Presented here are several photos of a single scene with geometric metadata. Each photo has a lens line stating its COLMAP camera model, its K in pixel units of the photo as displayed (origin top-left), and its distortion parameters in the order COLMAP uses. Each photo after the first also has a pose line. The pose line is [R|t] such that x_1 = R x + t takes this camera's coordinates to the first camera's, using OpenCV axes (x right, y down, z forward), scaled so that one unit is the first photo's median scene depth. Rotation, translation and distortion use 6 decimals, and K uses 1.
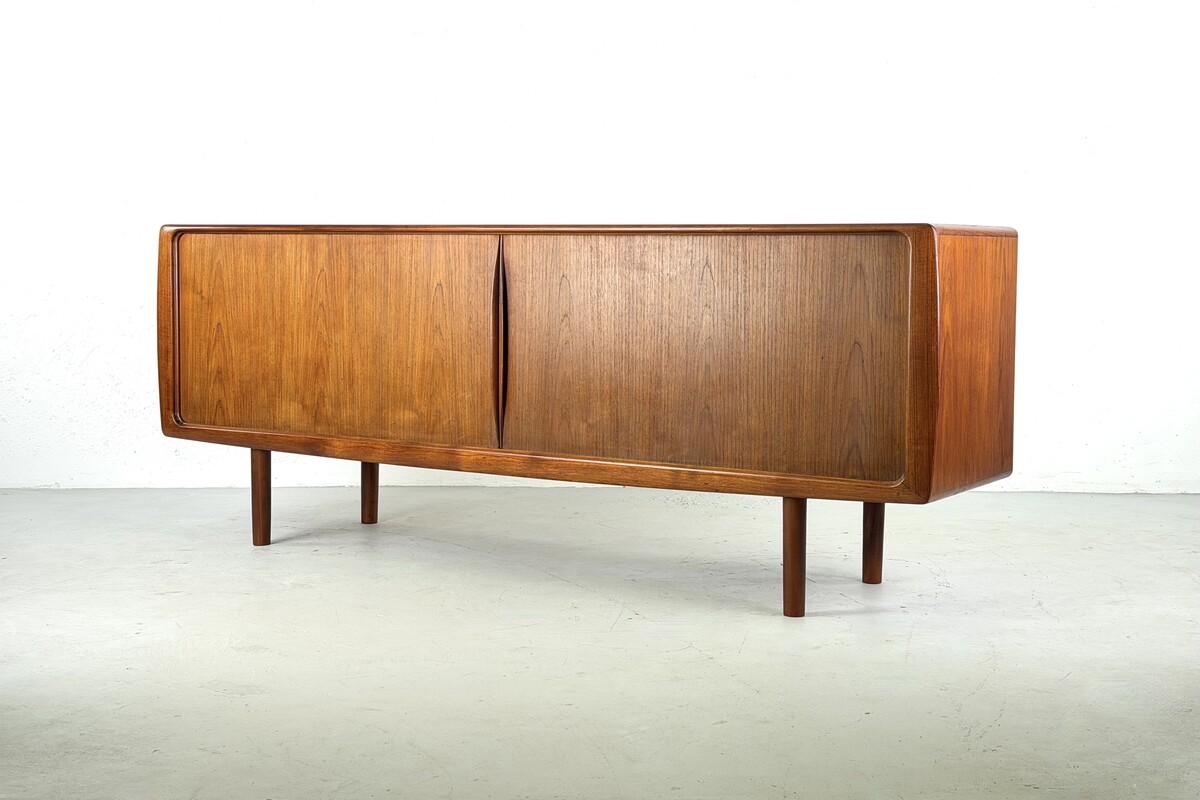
lens RADIAL K [[1655.7, 0, 617.3], [0, 1655.7, 361.8], [0, 0, 1]] dist [0.142519, 0.000000]
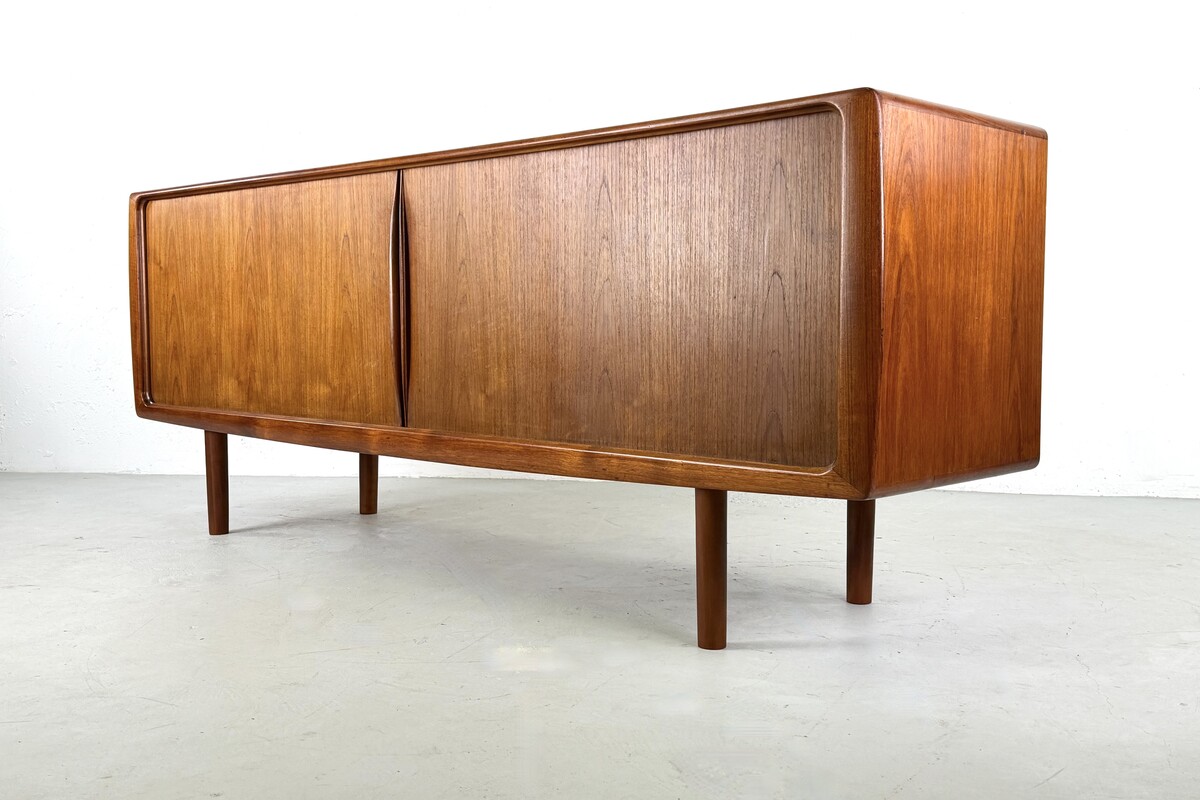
lens RADIAL K [[1271.4, 0, 584.8], [0, 1271.4, 409.3], [0, 0, 1]] dist [0.078316, 0.000000]
pose [[0.973966, 0.004861, -0.226643, 0.165810], [-0.002906, 0.999956, 0.008961, 0.037504], [0.226677, -0.008069, 0.973937, 0.394208]]
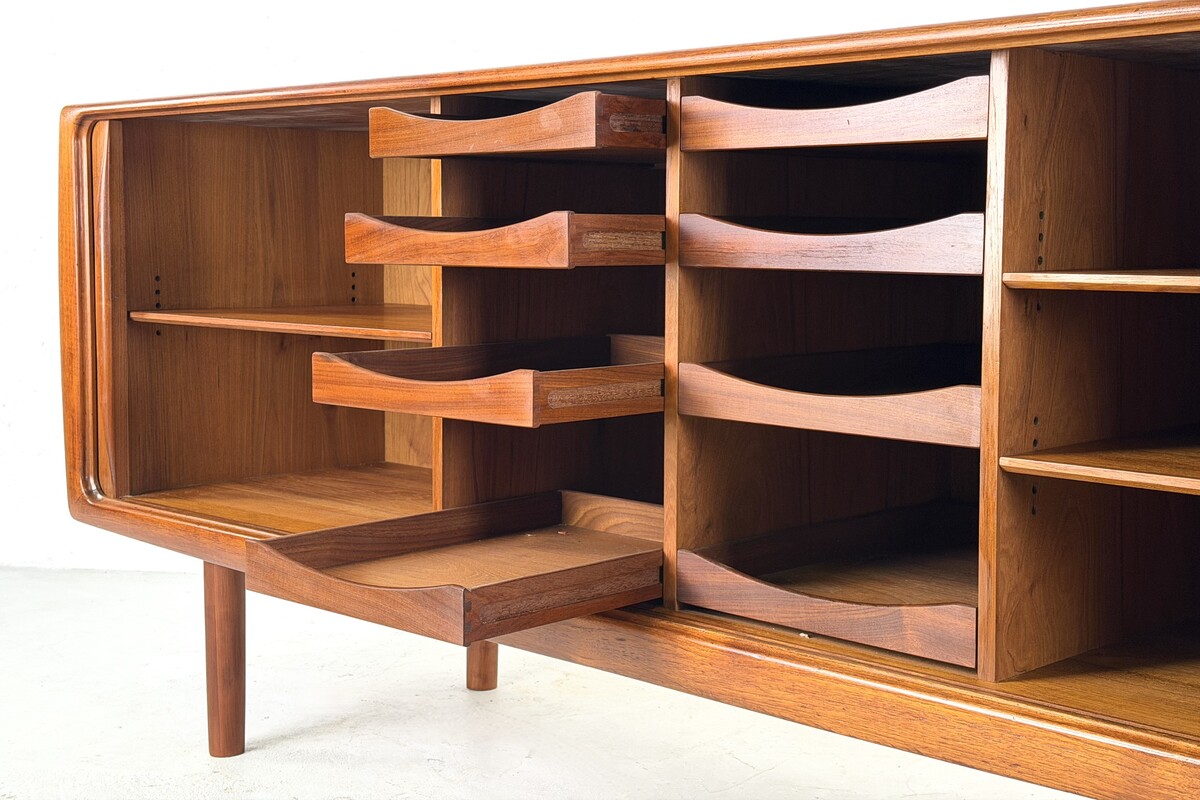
lens RADIAL K [[1655.7, 0, 631.8], [0, 1655.7, 342.1], [0, 0, 1]] dist [0.142519, 0.000000]
pose [[0.977407, 0.011310, -0.211061, 0.006202], [-0.011702, 0.999931, -0.000605, -0.013493], [0.211040, 0.003061, 0.977473, 0.609659]]
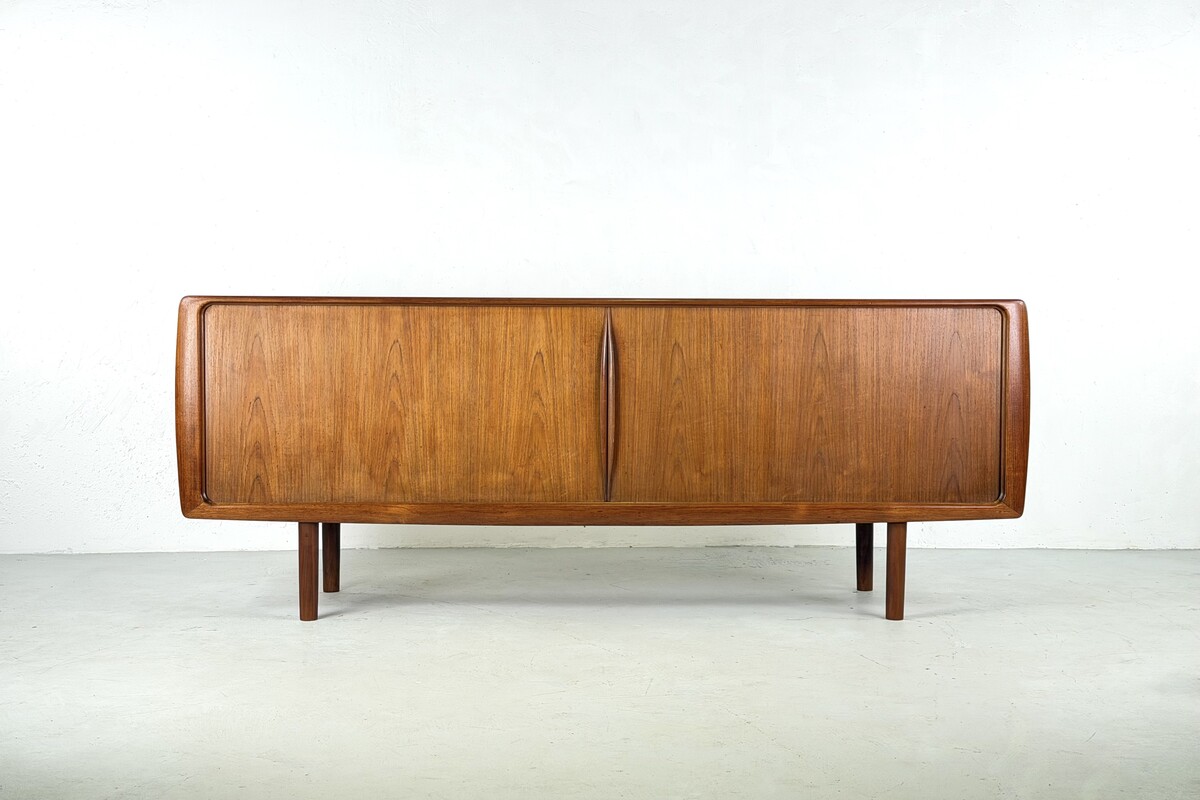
lens RADIAL K [[1655.7, 0, 598.0], [0, 1655.7, 396.4], [0, 0, 1]] dist [0.142519, 0.000000]
pose [[0.832881, -0.031640, 0.552547, -0.682171], [0.039040, 0.999236, -0.001629, -0.015848], [-0.552074, 0.022929, 0.833480, 0.089292]]
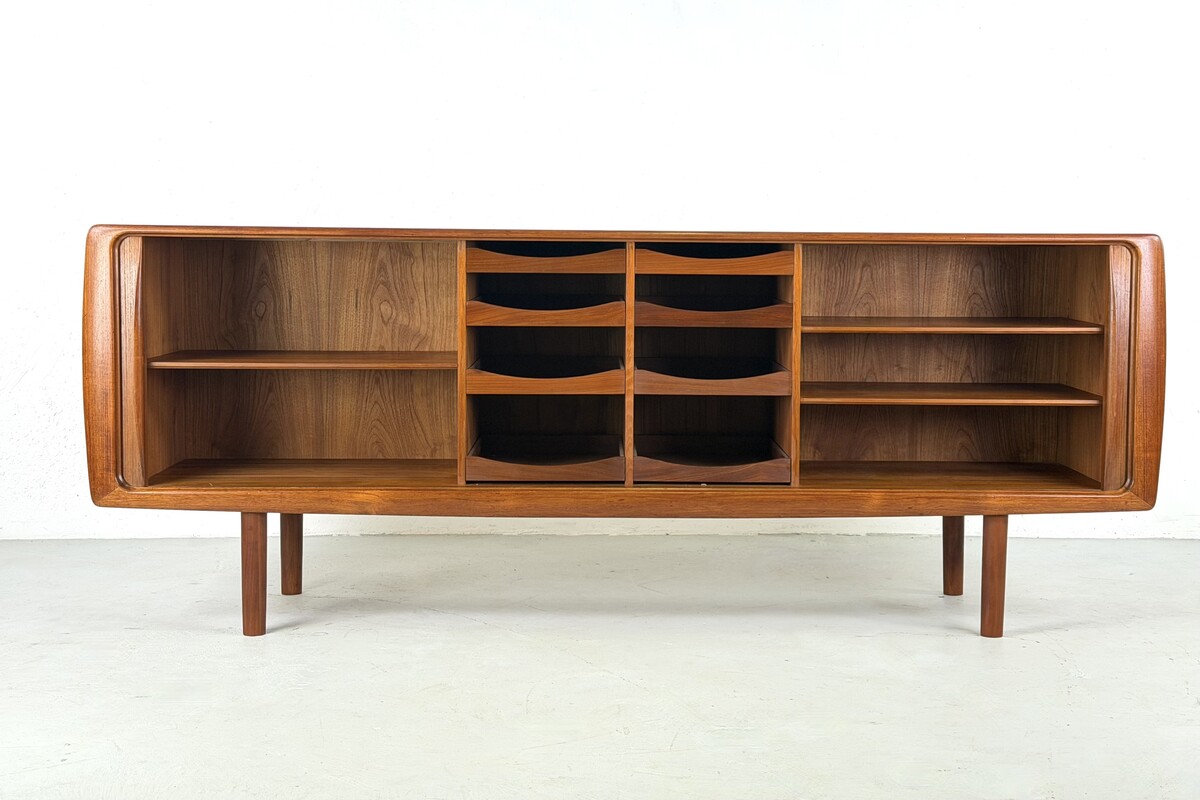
lens RADIAL K [[1655.7, 0, 654.4], [0, 1655.7, 373.0], [0, 0, 1]] dist [0.142519, 0.000000]
pose [[0.838966, -0.038348, 0.542830, -0.534228], [0.034479, 0.999256, 0.017304, -0.022615], [-0.543090, 0.004199, 0.839664, 0.262000]]
